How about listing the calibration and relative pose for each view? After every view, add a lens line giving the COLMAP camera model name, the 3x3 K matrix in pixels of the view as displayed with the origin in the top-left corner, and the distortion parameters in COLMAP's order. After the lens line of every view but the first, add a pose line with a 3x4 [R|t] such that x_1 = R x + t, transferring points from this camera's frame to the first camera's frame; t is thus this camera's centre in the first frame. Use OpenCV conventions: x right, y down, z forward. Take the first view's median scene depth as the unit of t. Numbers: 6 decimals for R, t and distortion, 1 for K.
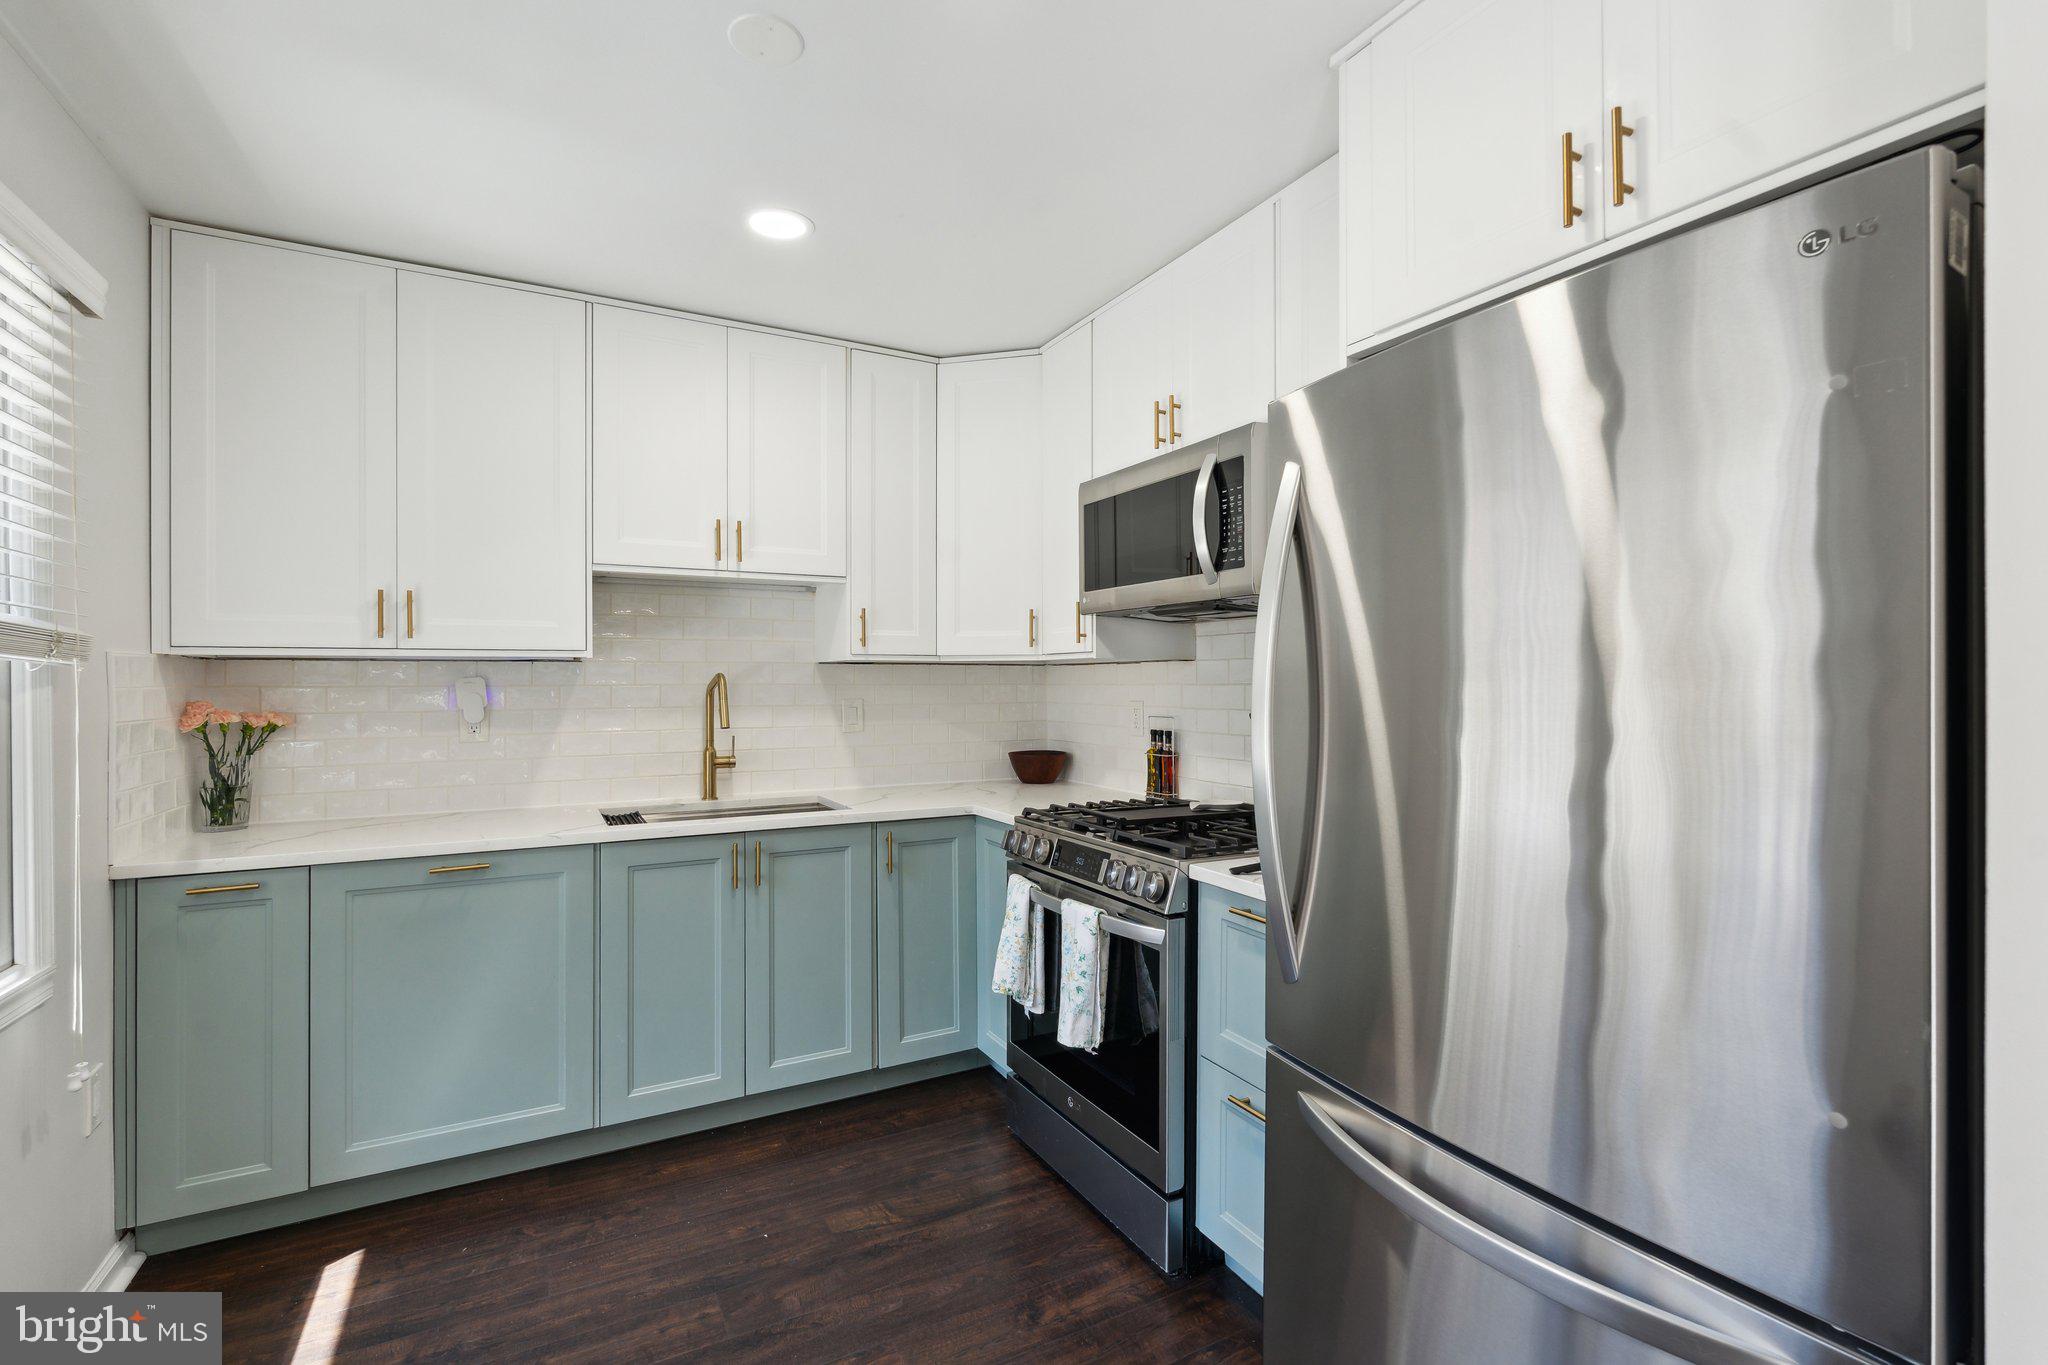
lens RADIAL K [[908.4, 0, 1019.2], [0, 908.4, 678.0], [0, 0, 1]] dist [-0.002907, -0.001221]
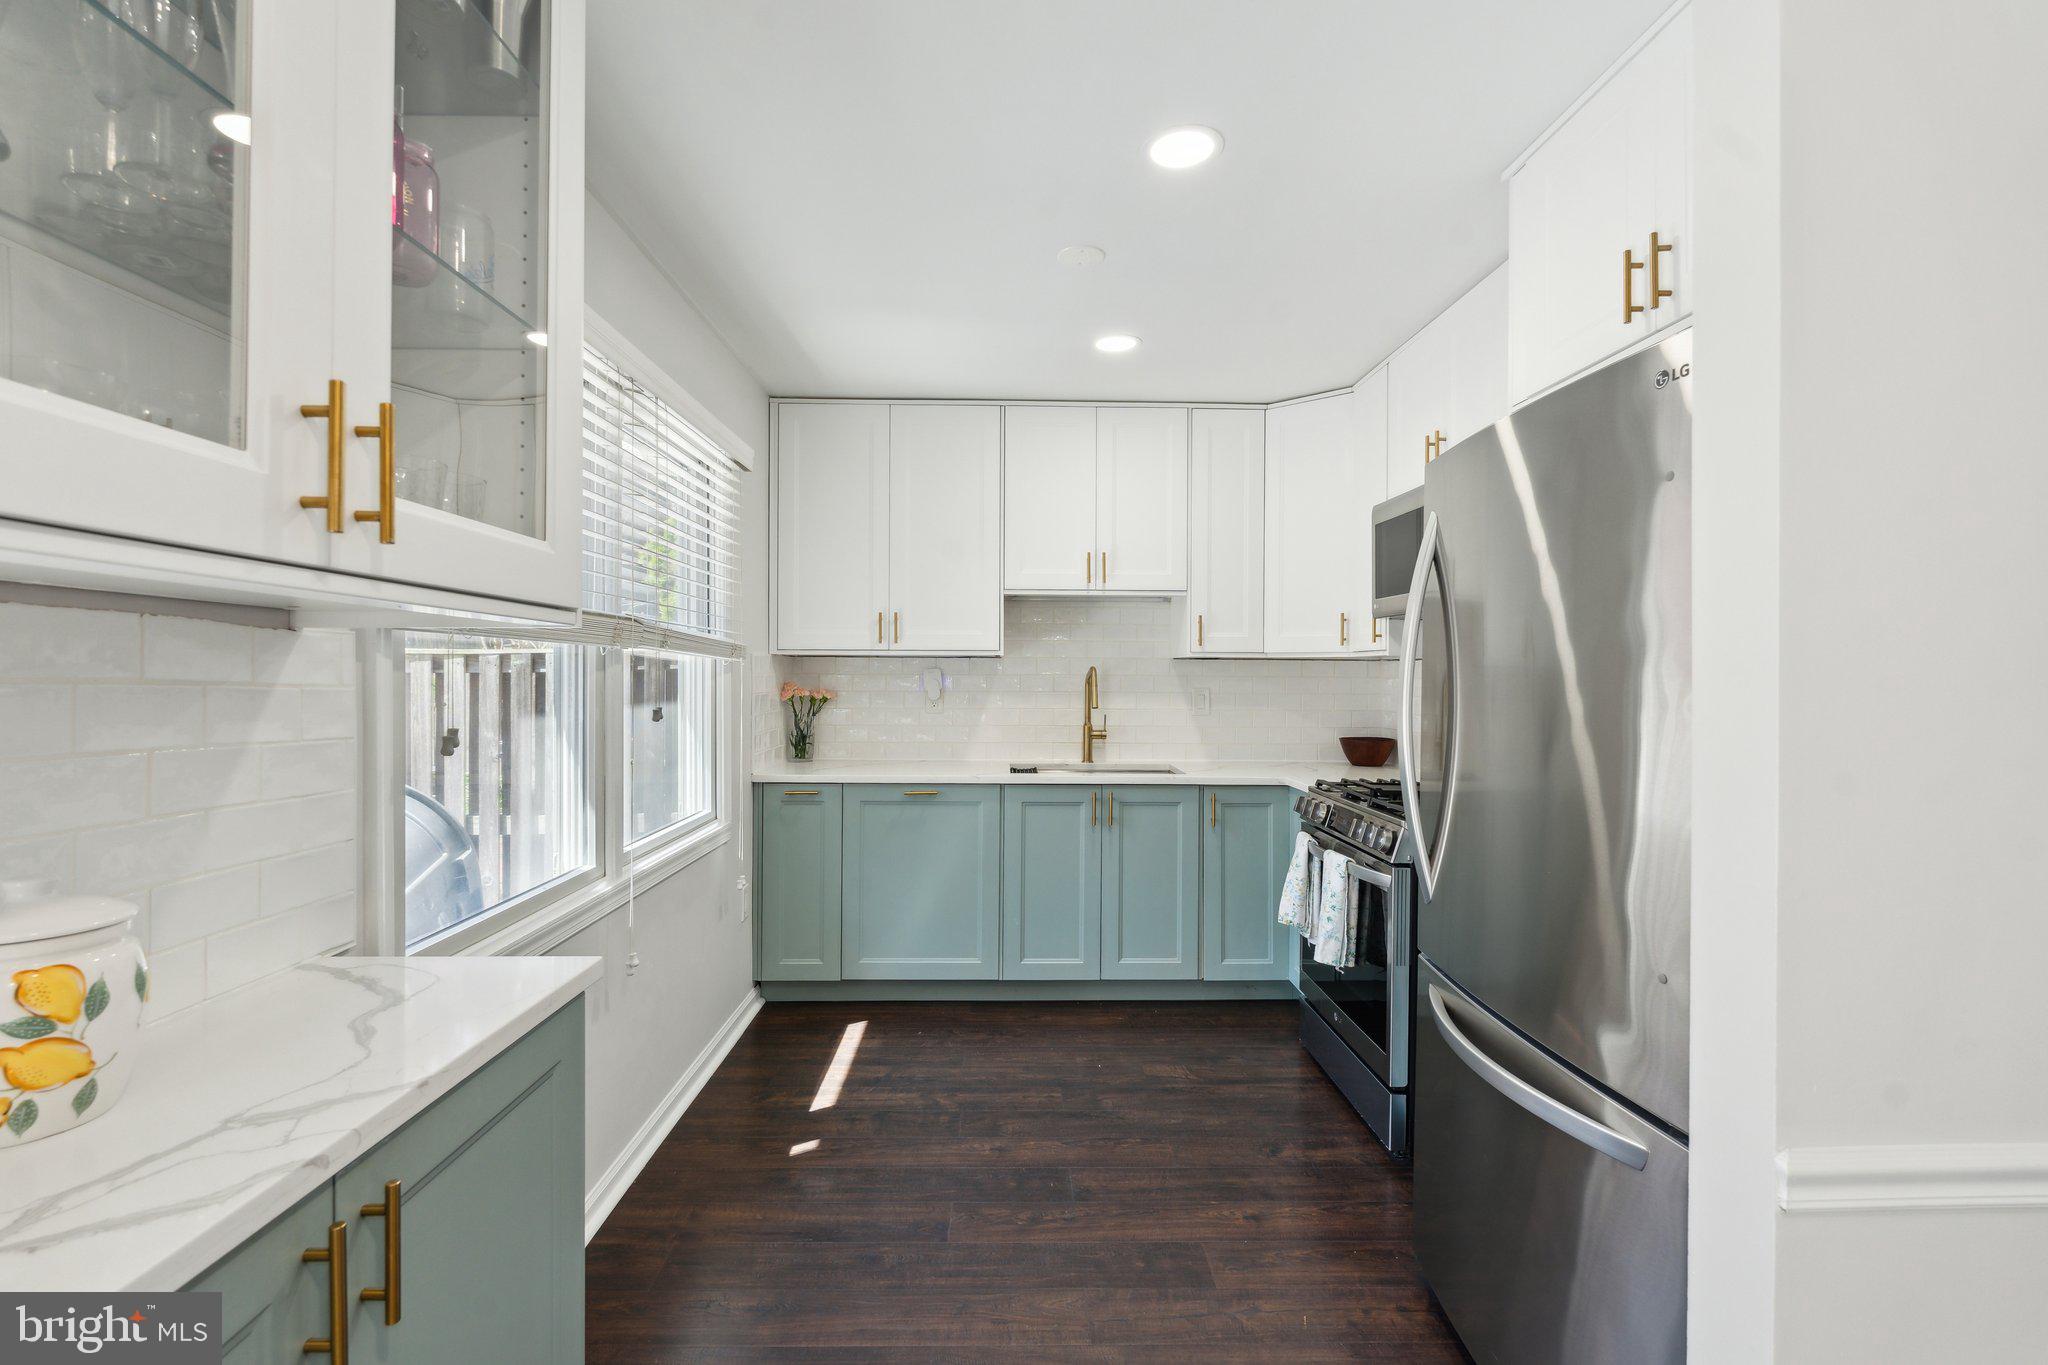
lens RADIAL K [[908.4, 0, 1026.9], [0, 908.4, 678.2], [0, 0, 1]] dist [-0.002907, -0.001221]
pose [[0.890473, 0.010893, -0.454905, 0.234081], [-0.006779, 0.999920, 0.010674, -0.002670], [0.454985, -0.006421, 0.890476, -0.280521]]
